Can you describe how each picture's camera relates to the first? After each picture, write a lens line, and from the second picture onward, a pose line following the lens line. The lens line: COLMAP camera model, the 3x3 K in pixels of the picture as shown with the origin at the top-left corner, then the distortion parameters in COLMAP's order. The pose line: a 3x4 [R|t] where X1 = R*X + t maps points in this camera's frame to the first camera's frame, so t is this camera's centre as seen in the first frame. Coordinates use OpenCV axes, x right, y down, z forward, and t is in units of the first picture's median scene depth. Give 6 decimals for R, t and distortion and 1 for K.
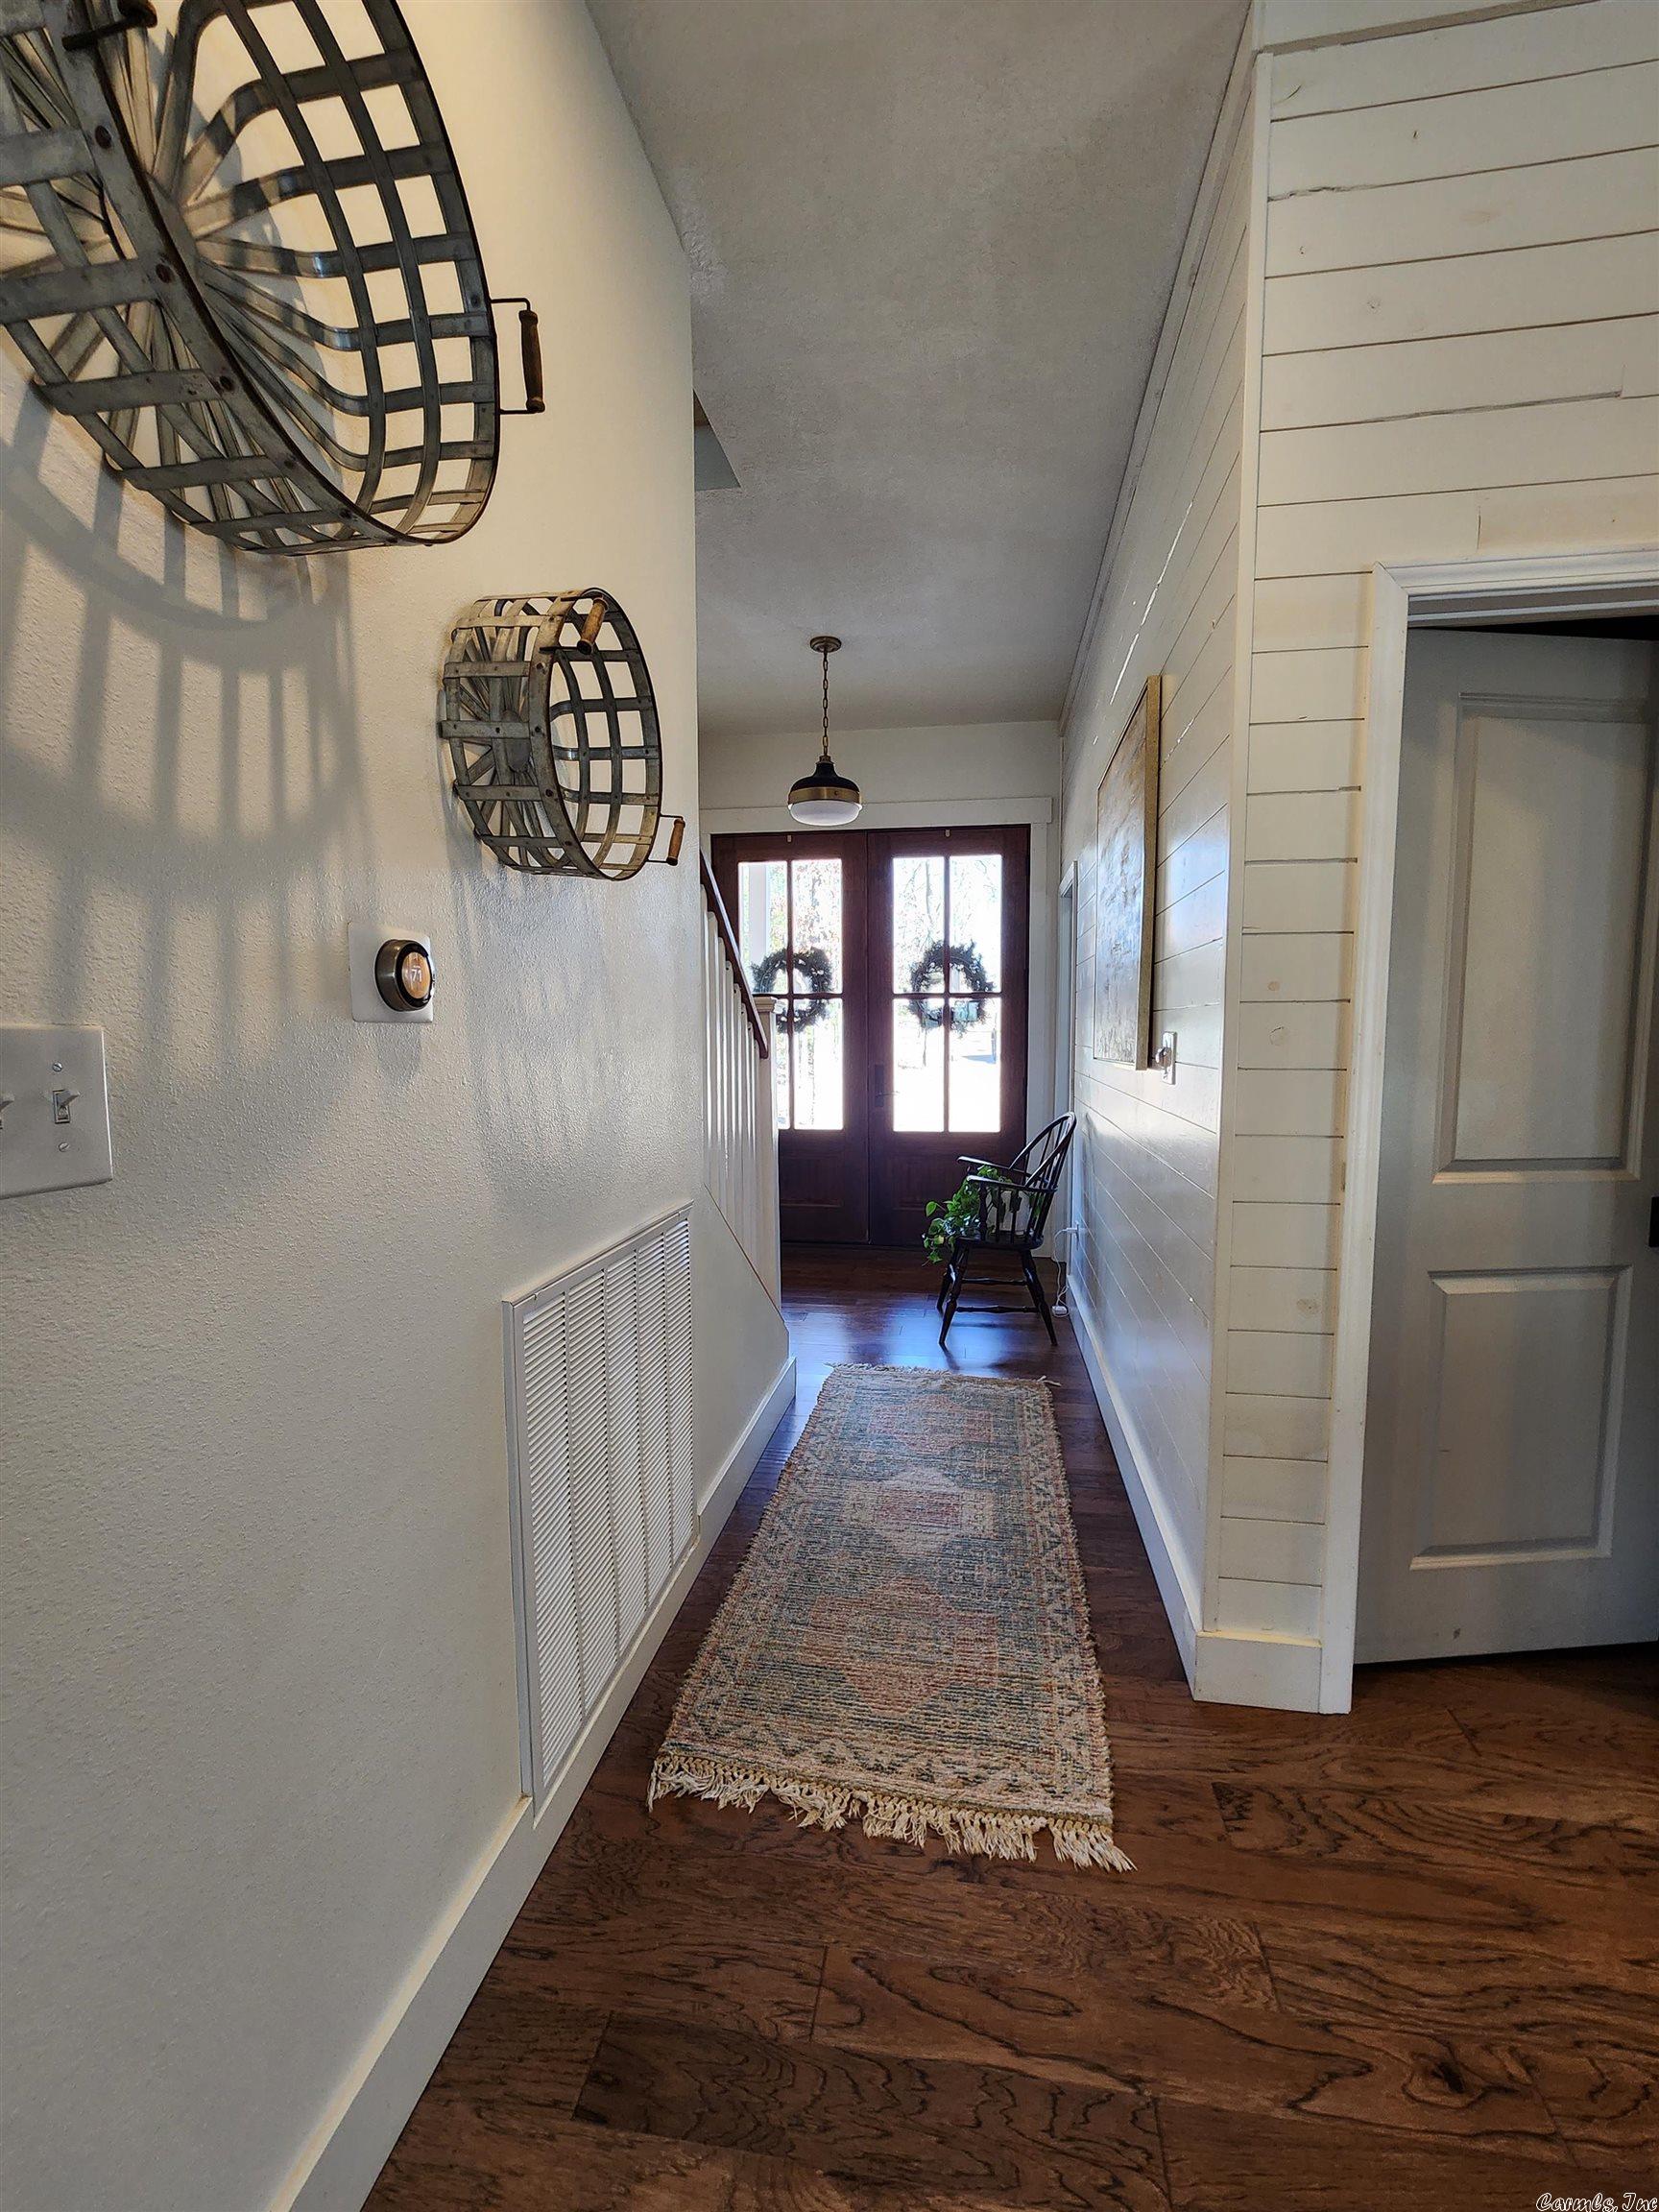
lens RADIAL K [[911.5, 0, 829.5], [0, 911.5, 1106.0], [0, 0, 1]] dist [0.000071, 0.000505]
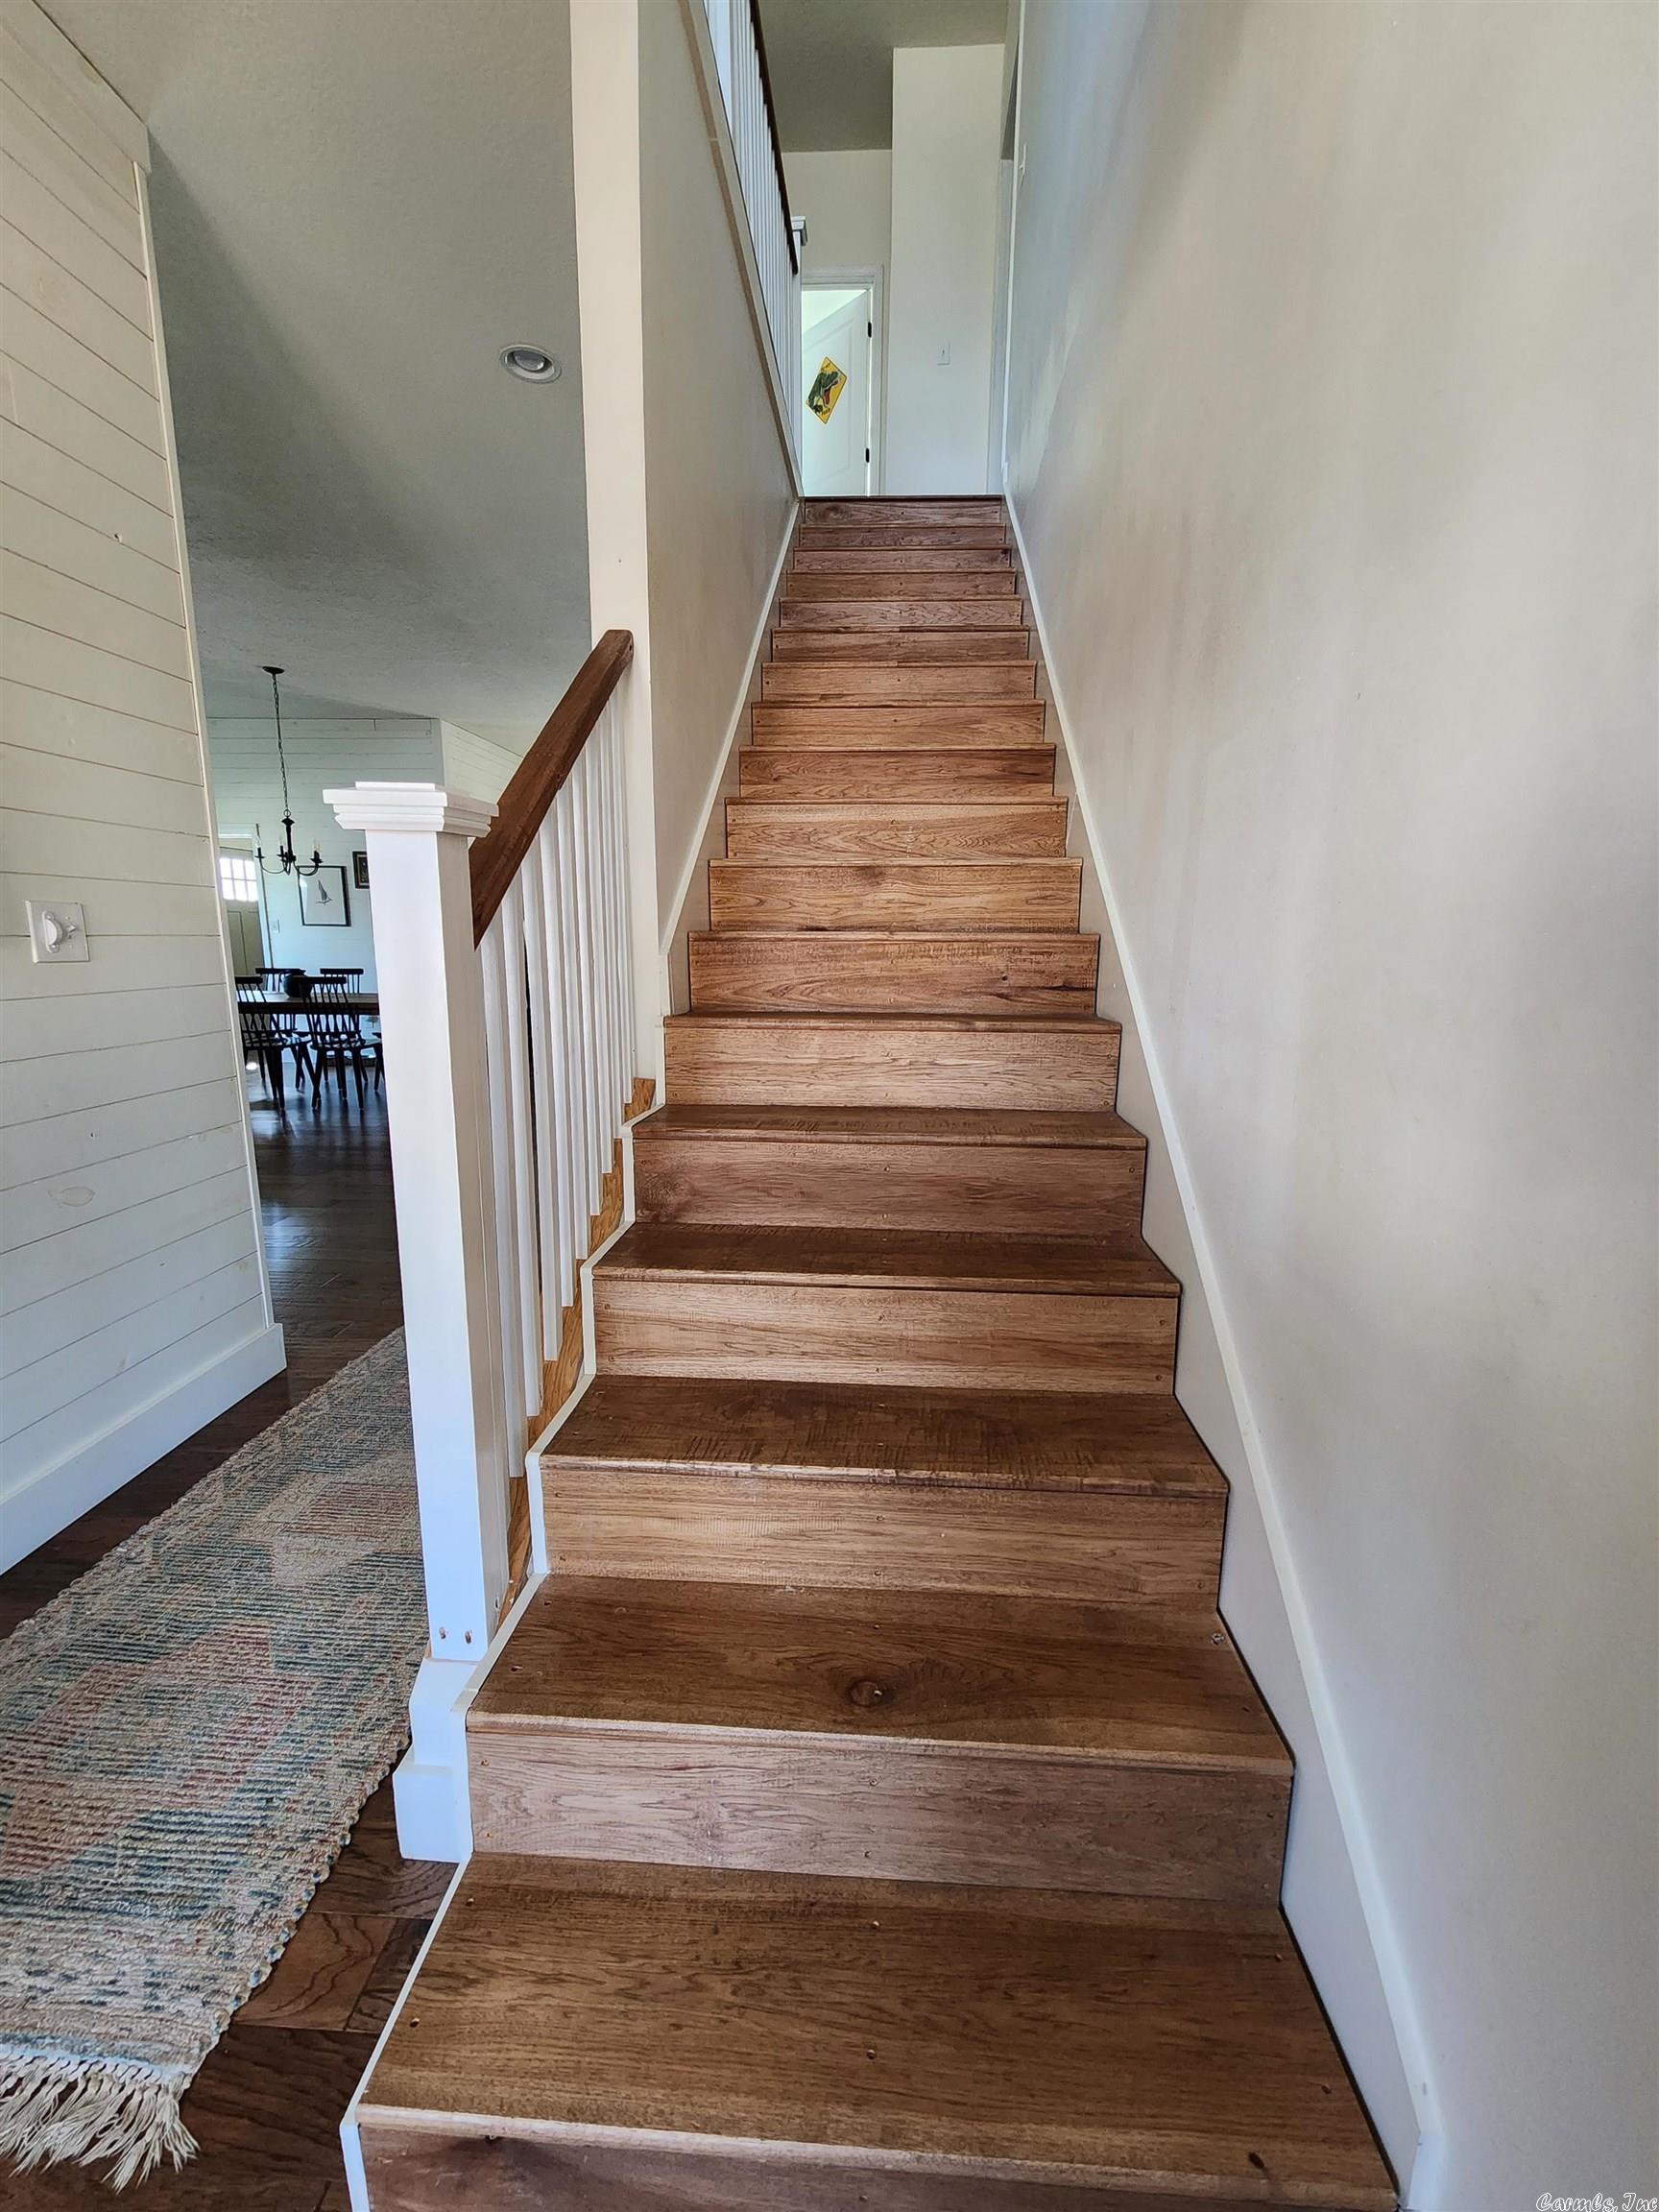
lens RADIAL K [[911.5, 0, 829.5], [0, 911.5, 1106.0], [0, 0, 1]] dist [0.000071, 0.000505]
pose [[-0.994518, 0.013531, -0.103689, -0.251207], [-0.015028, 0.962805, 0.269780, -0.131783], [0.103483, 0.269859, -0.957323, 1.804721]]
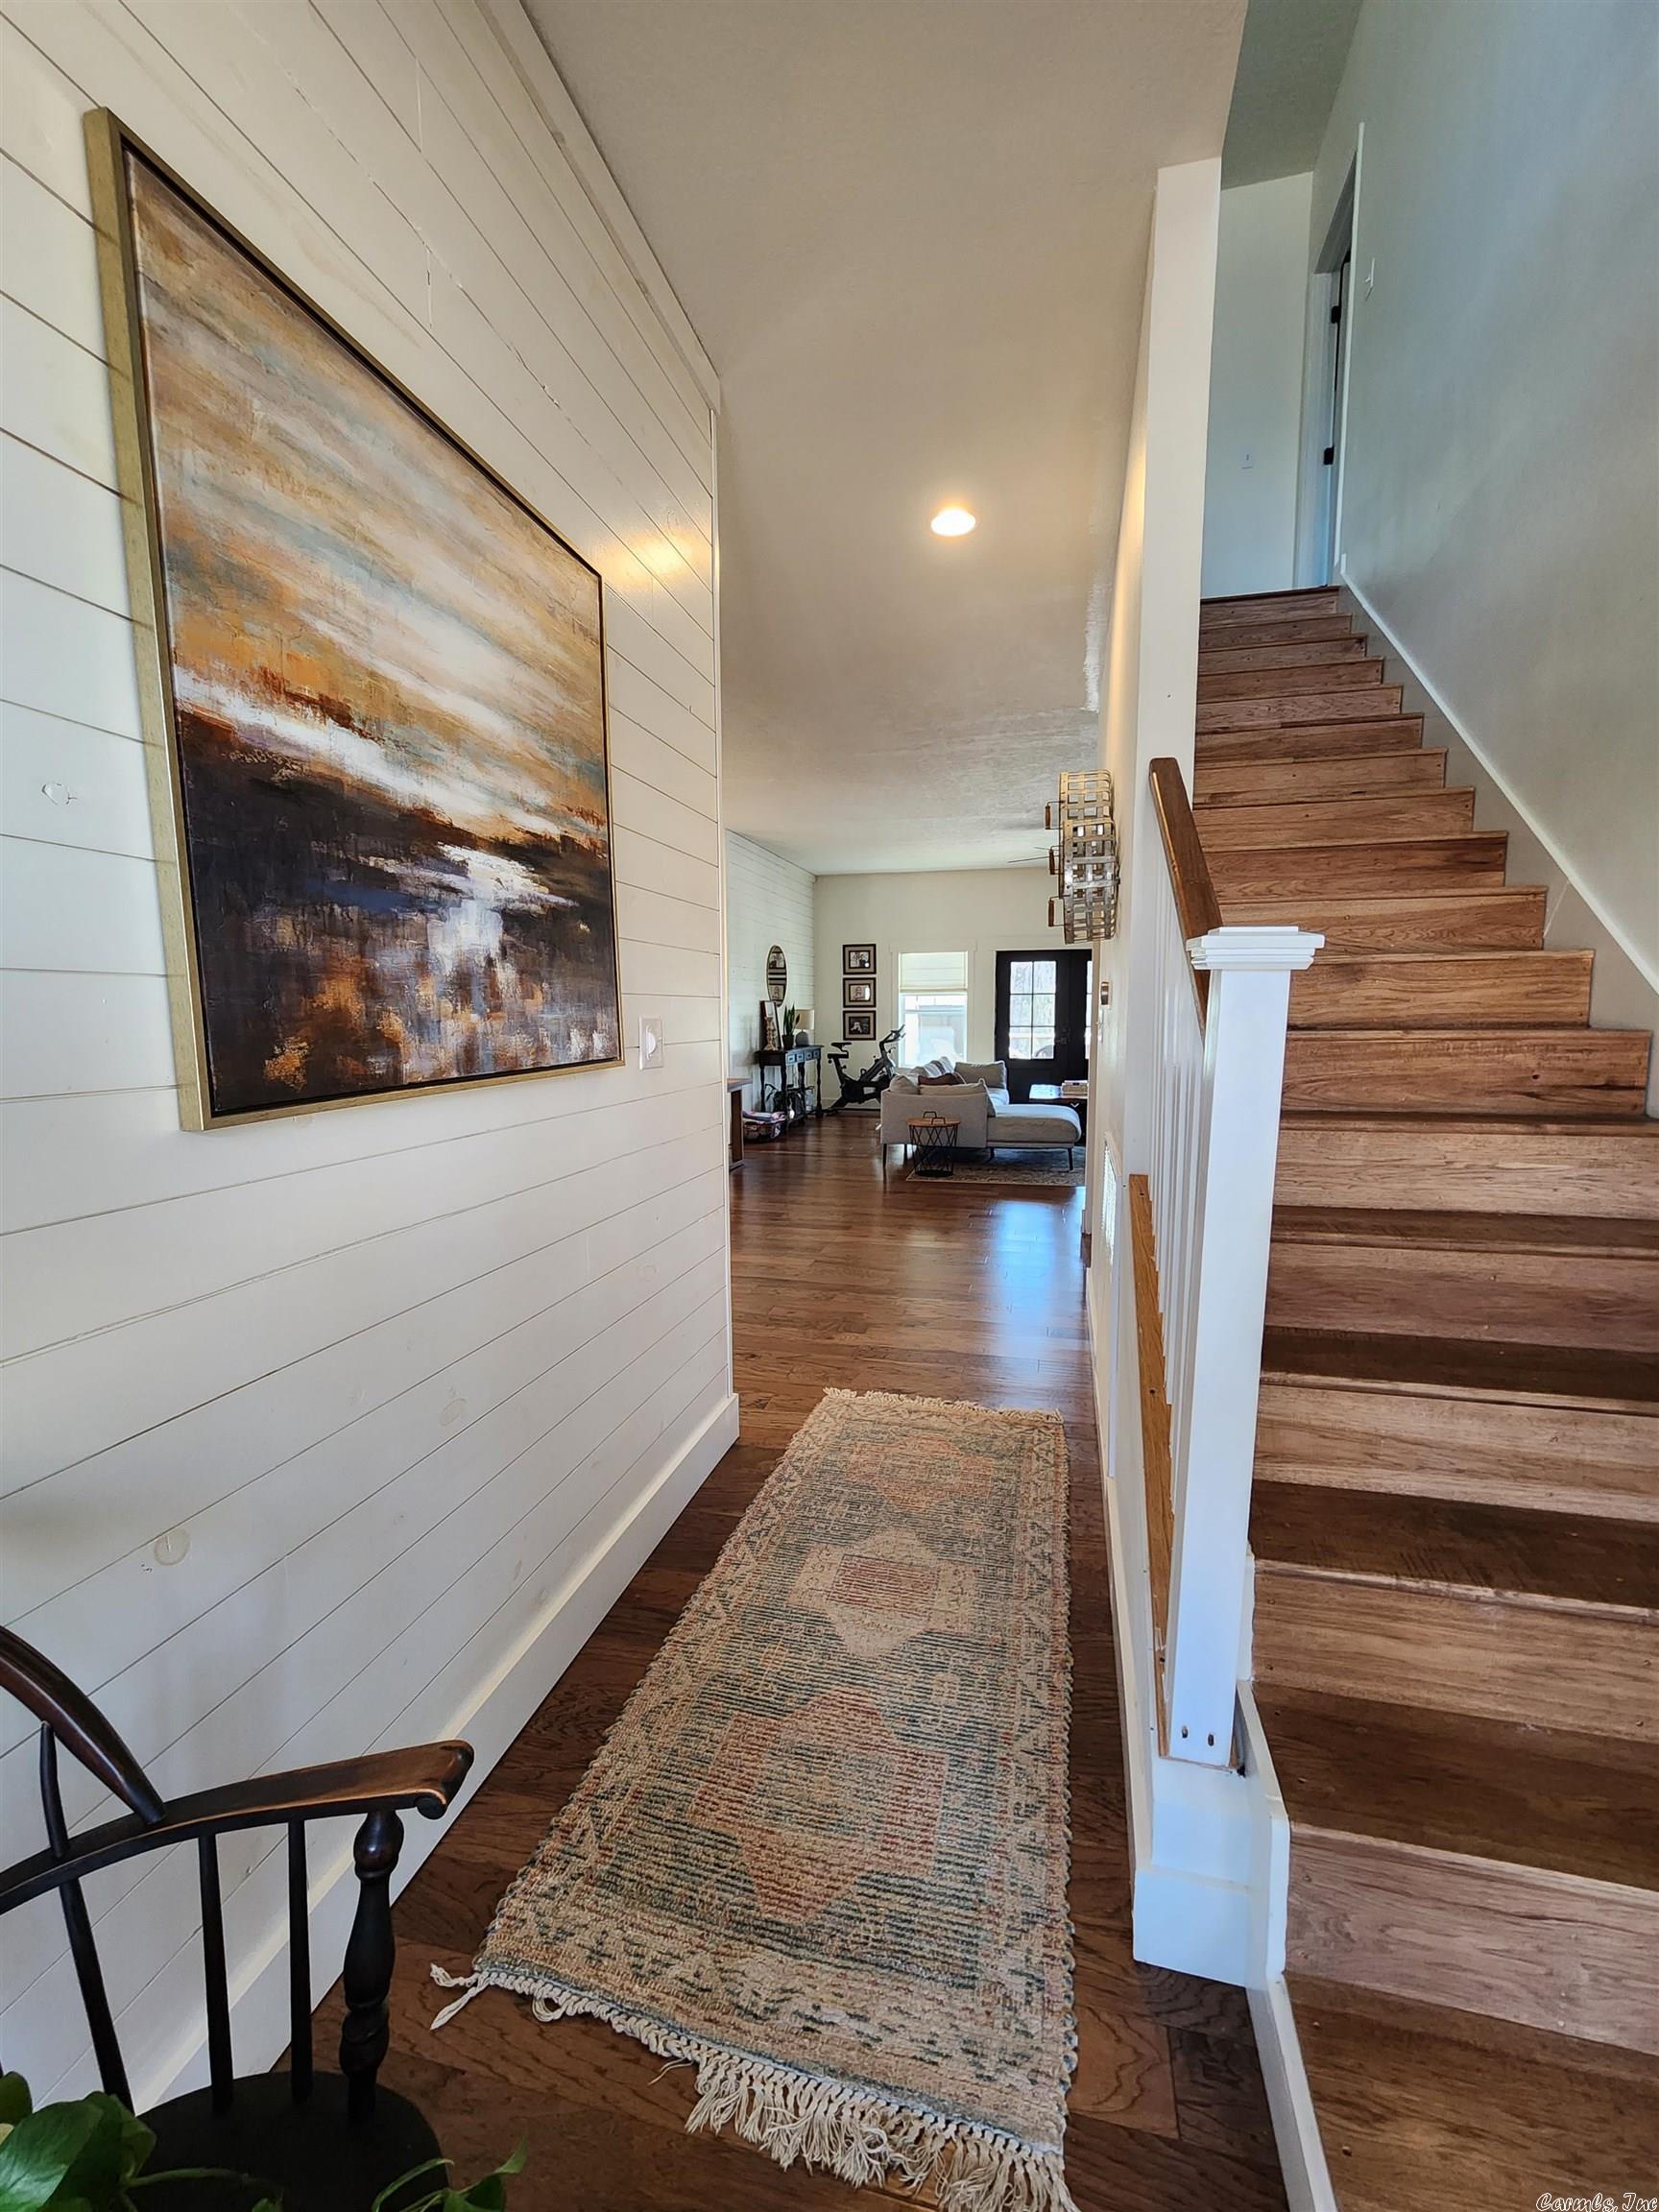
lens RADIAL K [[911.5, 0, 829.5], [0, 911.5, 1106.0], [0, 0, 1]] dist [0.000071, 0.000505]
pose [[-0.996825, 0.001774, 0.079607, 0.084779], [0.016848, 0.981816, 0.189086, -0.161188], [-0.077824, 0.189827, -0.978728, 1.832385]]
